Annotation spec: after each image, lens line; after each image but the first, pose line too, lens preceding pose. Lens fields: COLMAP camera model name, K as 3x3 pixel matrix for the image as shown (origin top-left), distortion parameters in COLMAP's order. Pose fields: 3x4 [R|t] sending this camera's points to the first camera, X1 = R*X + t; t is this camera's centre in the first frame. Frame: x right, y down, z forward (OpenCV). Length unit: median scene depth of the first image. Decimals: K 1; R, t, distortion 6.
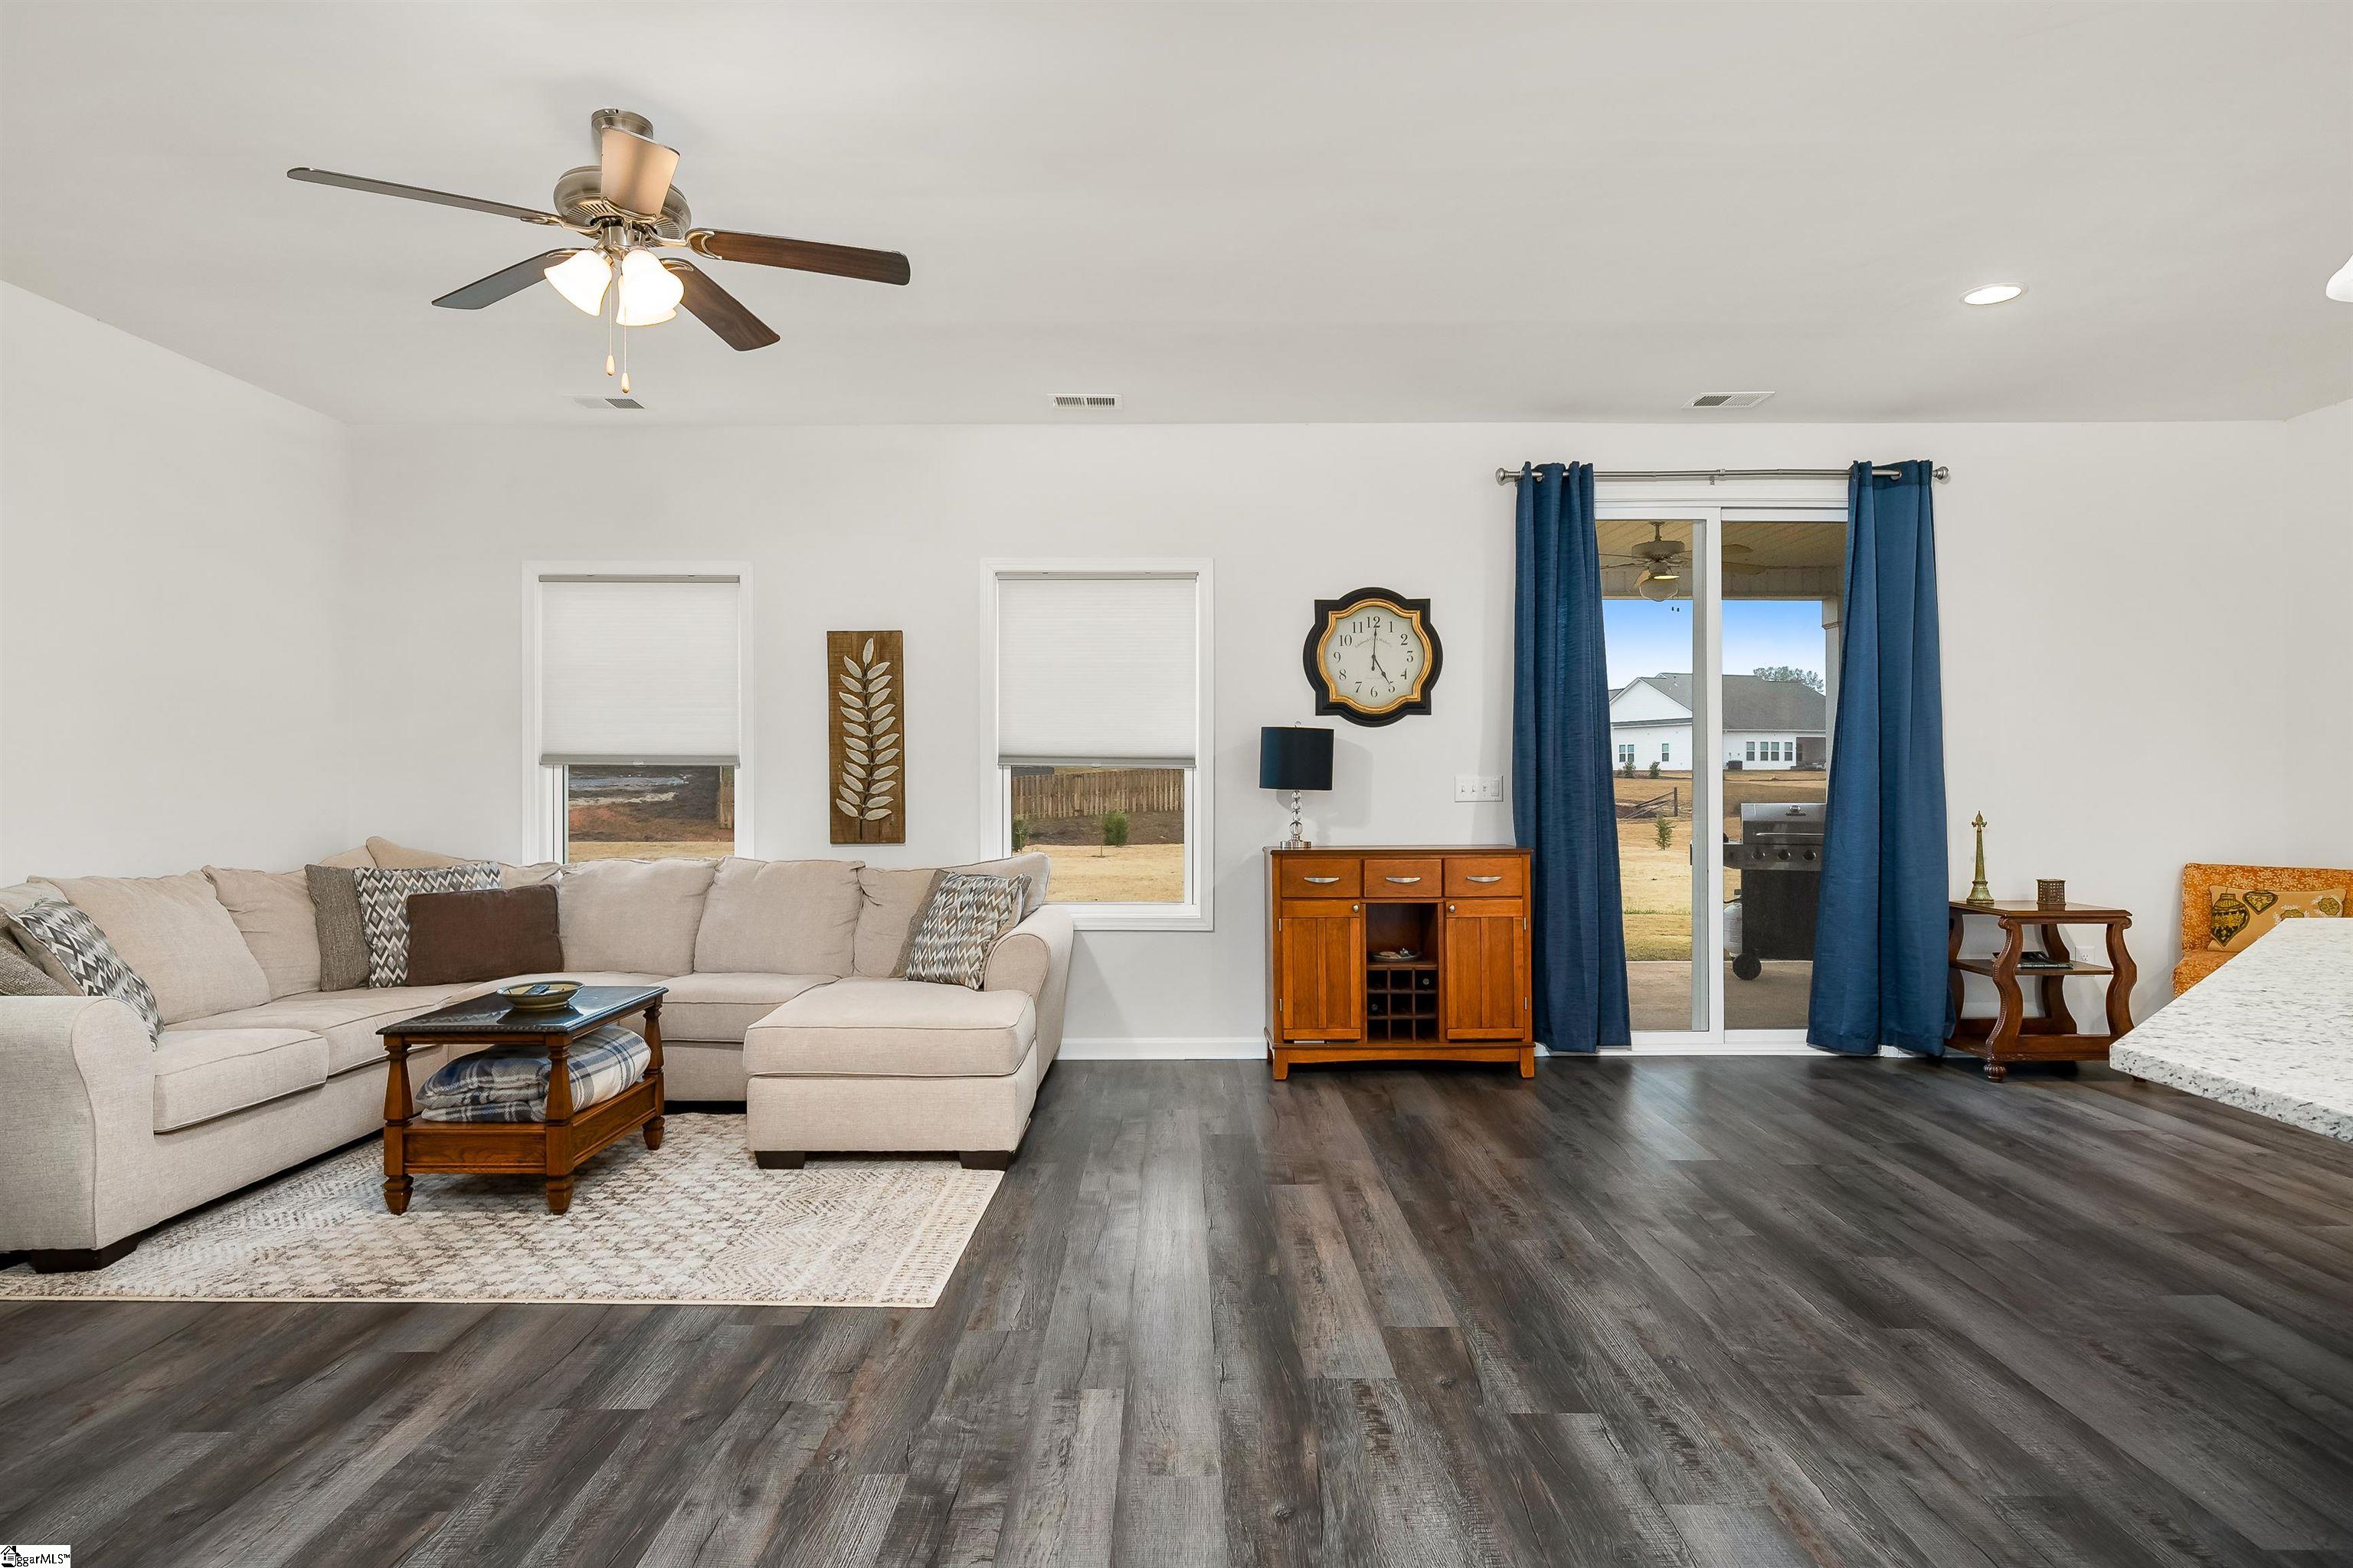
lens RADIAL K [[1290.3, 0, 1178.3], [0, 1290.3, 780.9], [0, 0, 1]] dist [-0.001954, 0.000679]
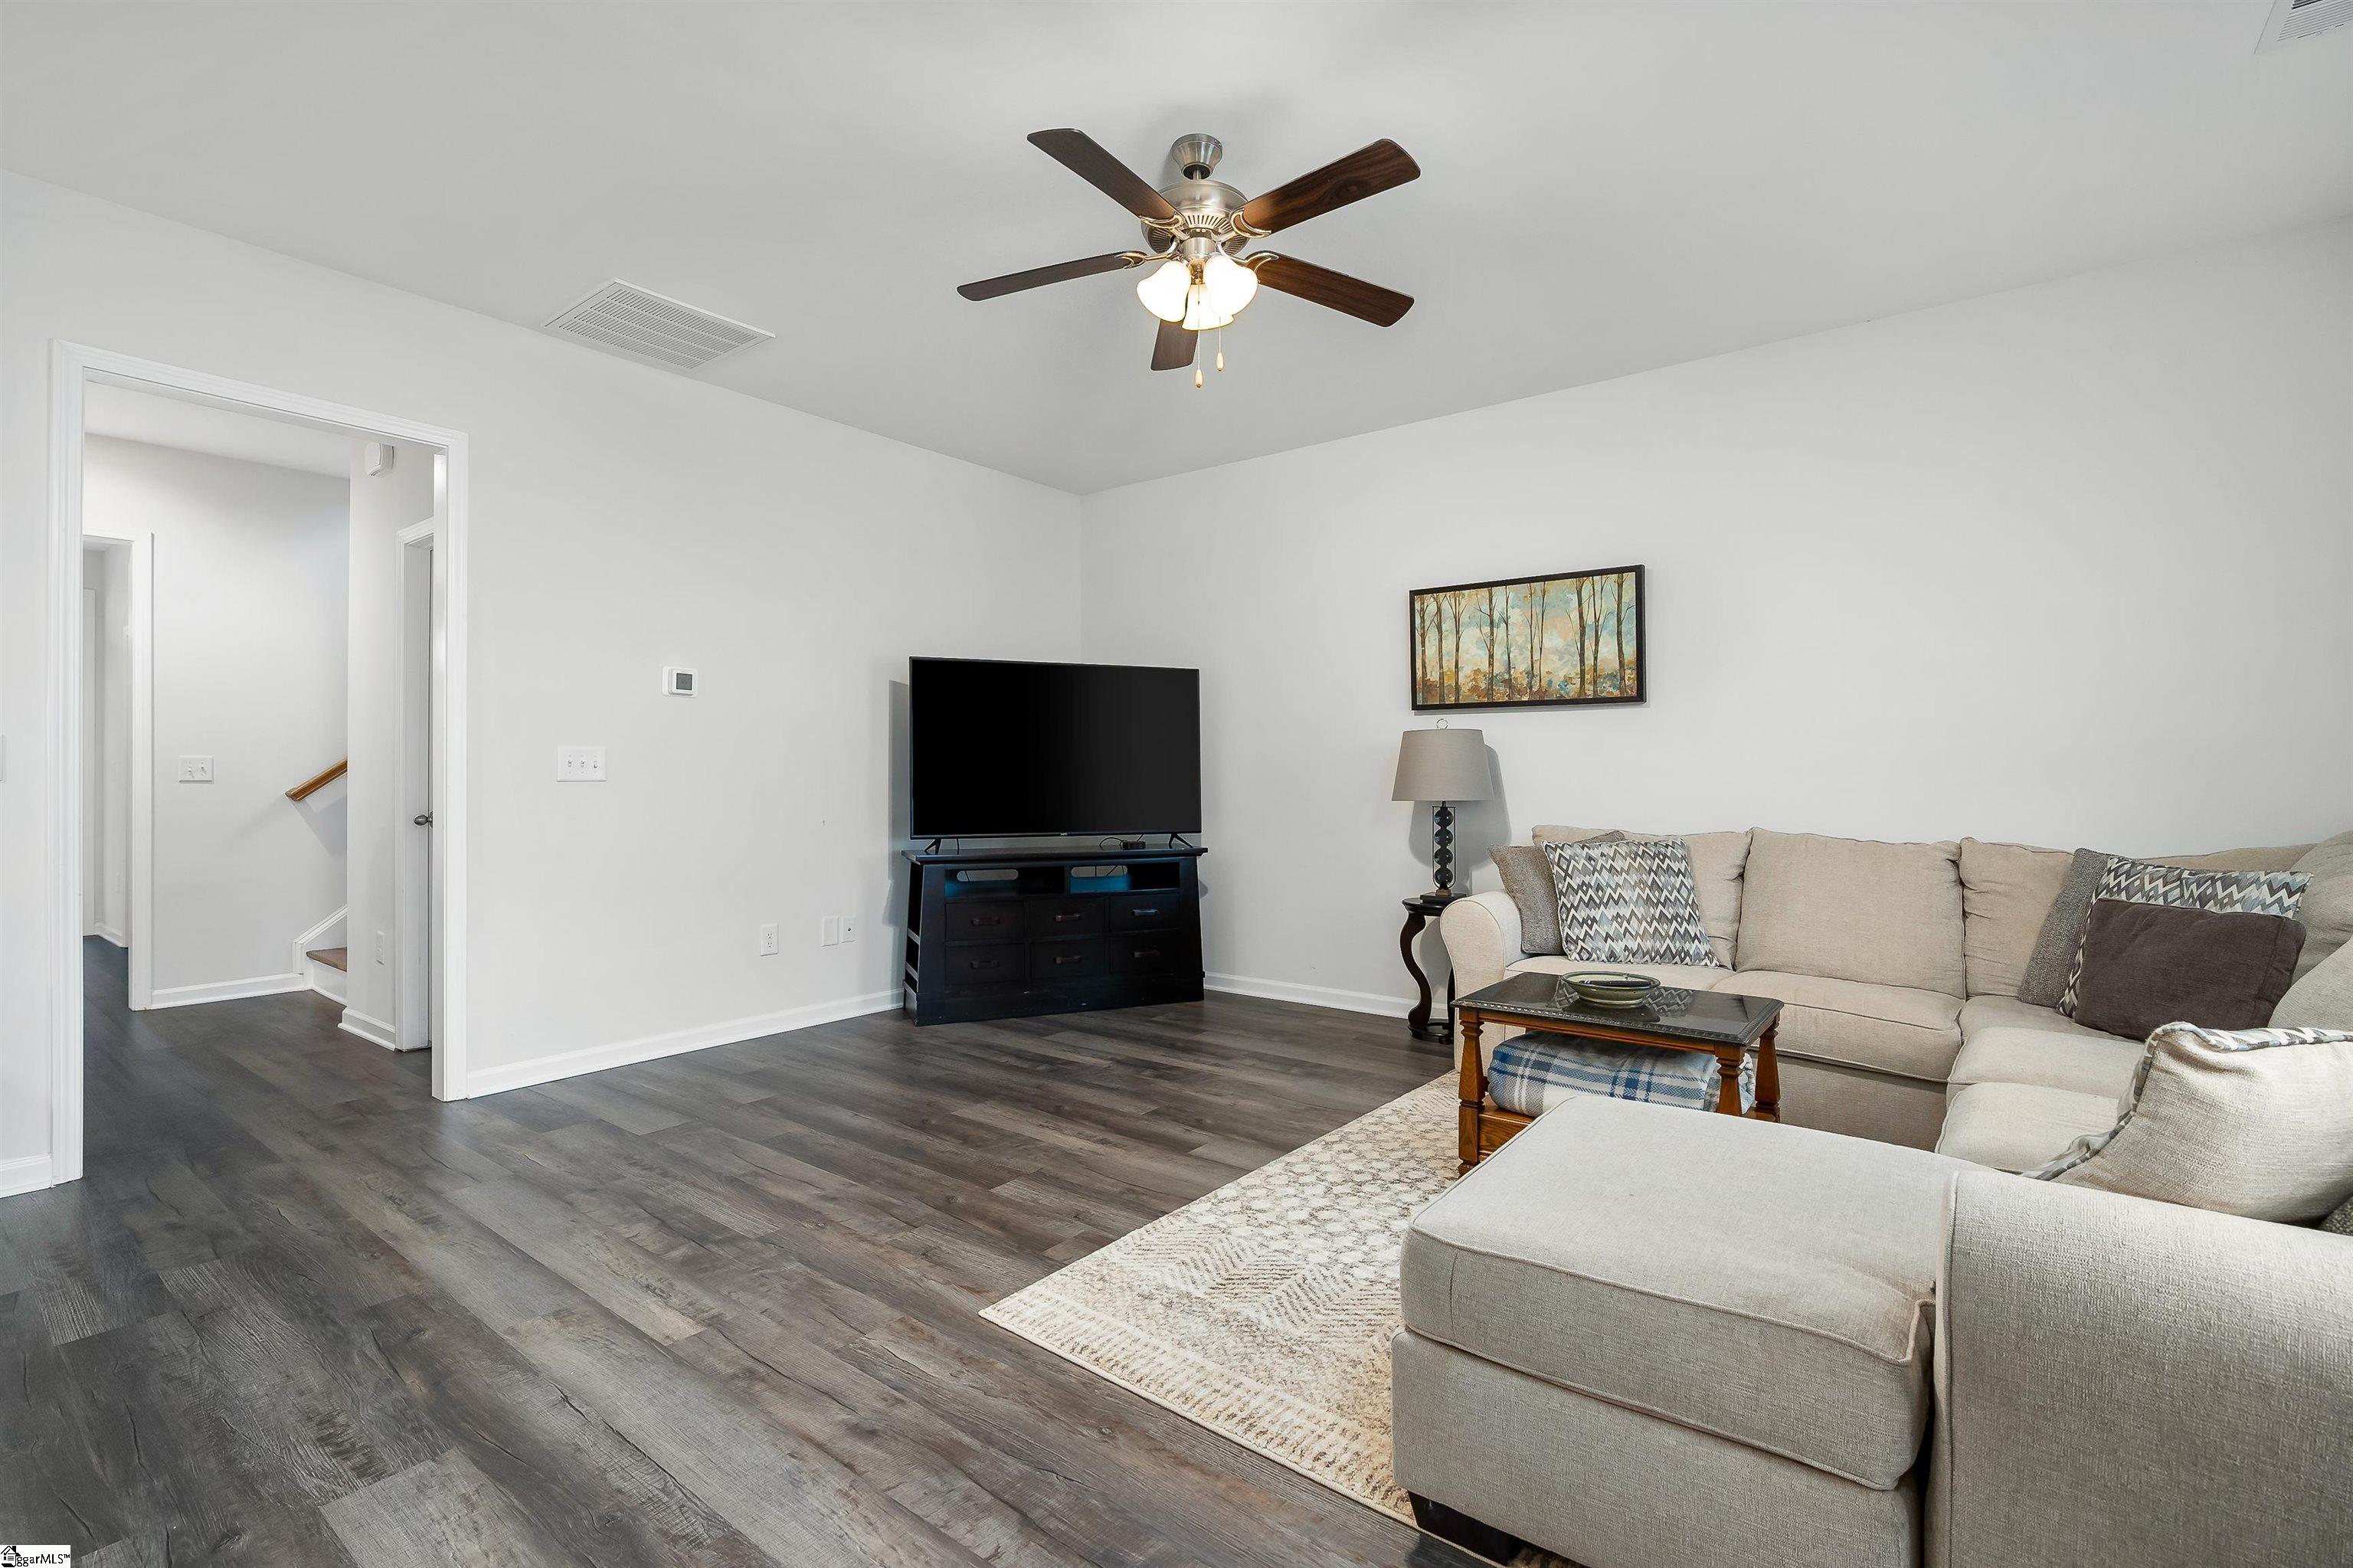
lens RADIAL K [[1052.8, 0, 1170.8], [0, 1052.8, 776.6], [0, 0, 1]] dist [-0.001770, 0.000307]
pose [[-0.616519, -0.001158, -0.787339, 0.360190], [-0.000532, 0.999999, -0.001054, 0.041674], [0.787340, -0.000231, -0.616520, 1.844214]]
